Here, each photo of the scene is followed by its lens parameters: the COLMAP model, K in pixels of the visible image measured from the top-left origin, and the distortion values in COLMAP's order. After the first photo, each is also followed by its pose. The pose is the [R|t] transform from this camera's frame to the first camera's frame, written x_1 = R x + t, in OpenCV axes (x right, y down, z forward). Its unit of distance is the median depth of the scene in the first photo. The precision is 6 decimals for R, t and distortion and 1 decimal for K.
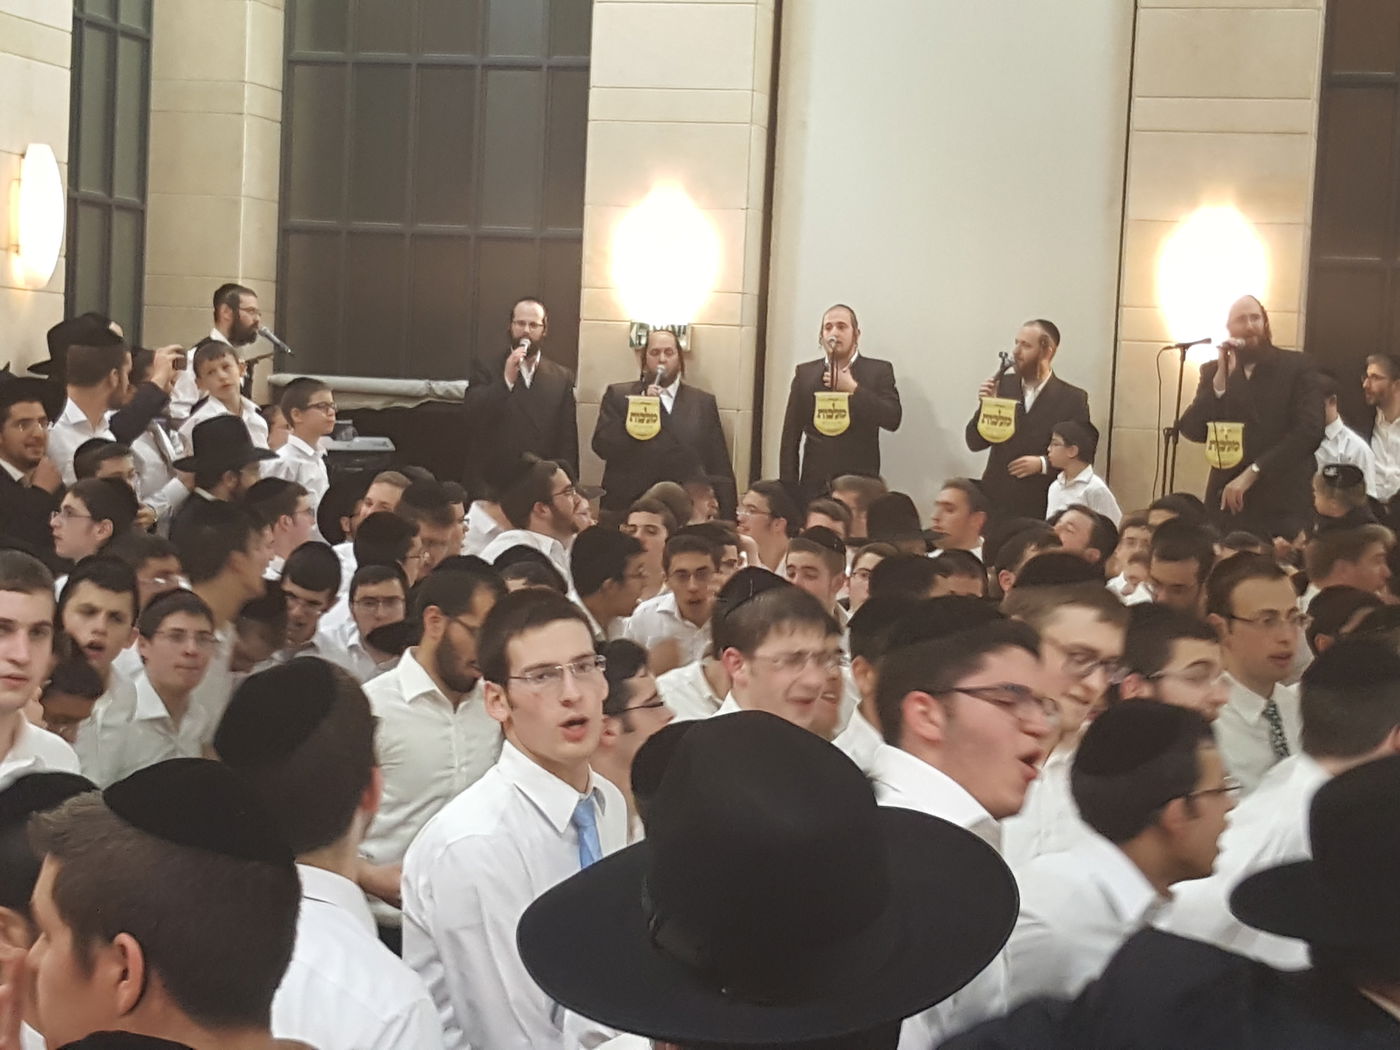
lens RADIAL K [[1402.7, 0, 684.9], [0, 1402.7, 511.4], [0, 0, 1]] dist [0.032347, 0.000000]
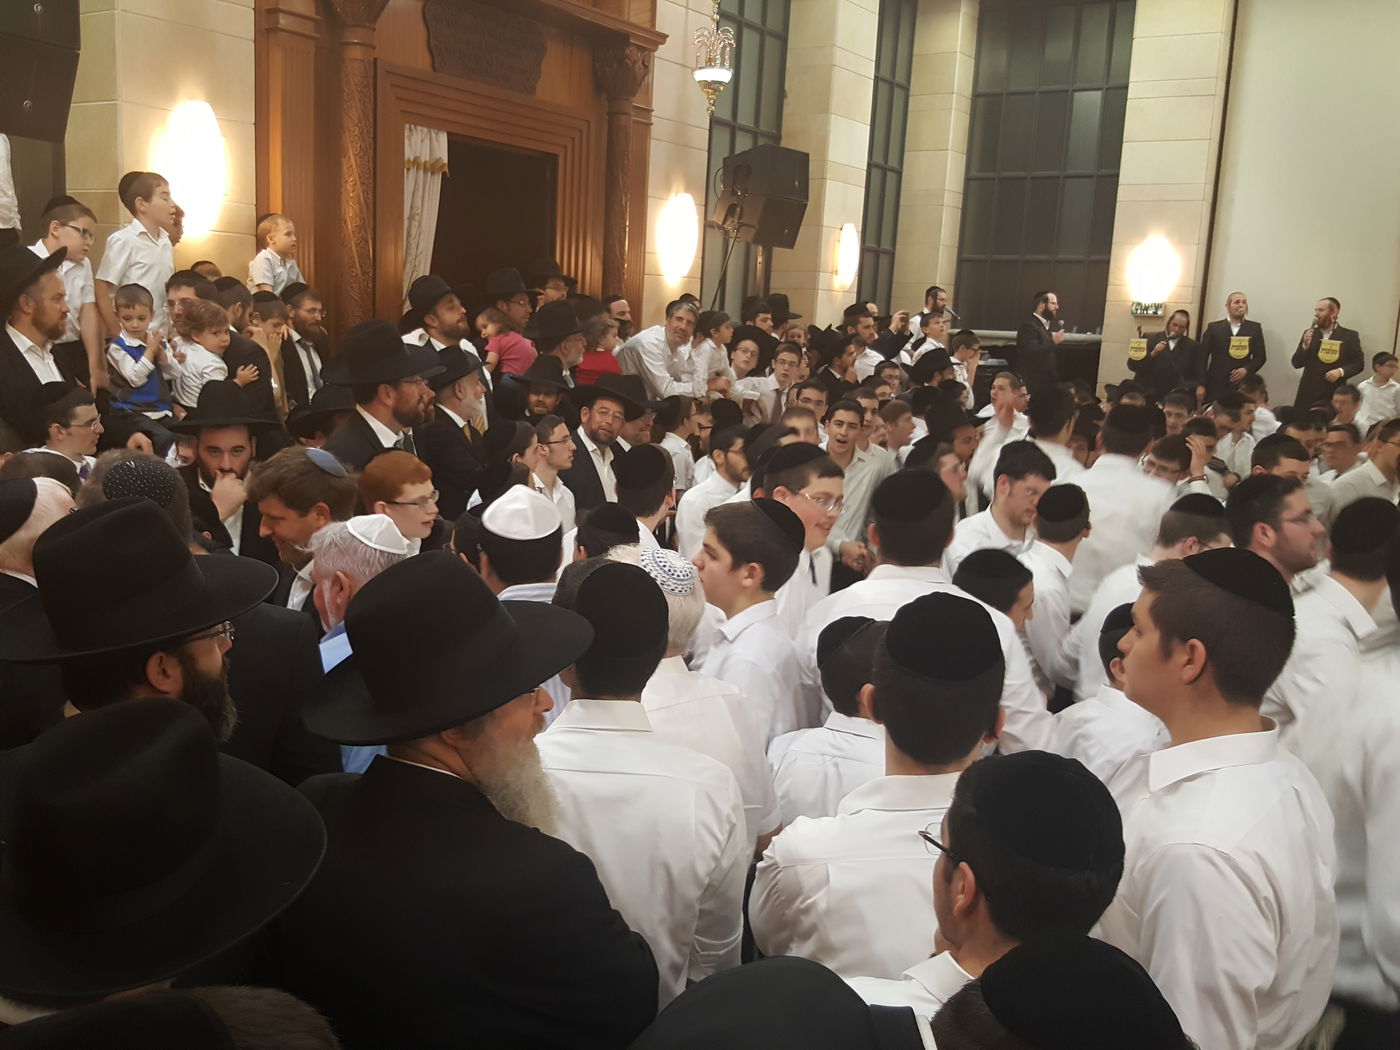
lens RADIAL K [[1376.2, 0, 647.4], [0, 1376.2, 549.9], [0, 0, 1]] dist [0.077396, 0.000000]
pose [[0.925282, 0.059048, -0.374655, 0.088497], [-0.023307, 0.994792, 0.099224, 0.037844], [0.378562, -0.083078, 0.921840, -1.151791]]
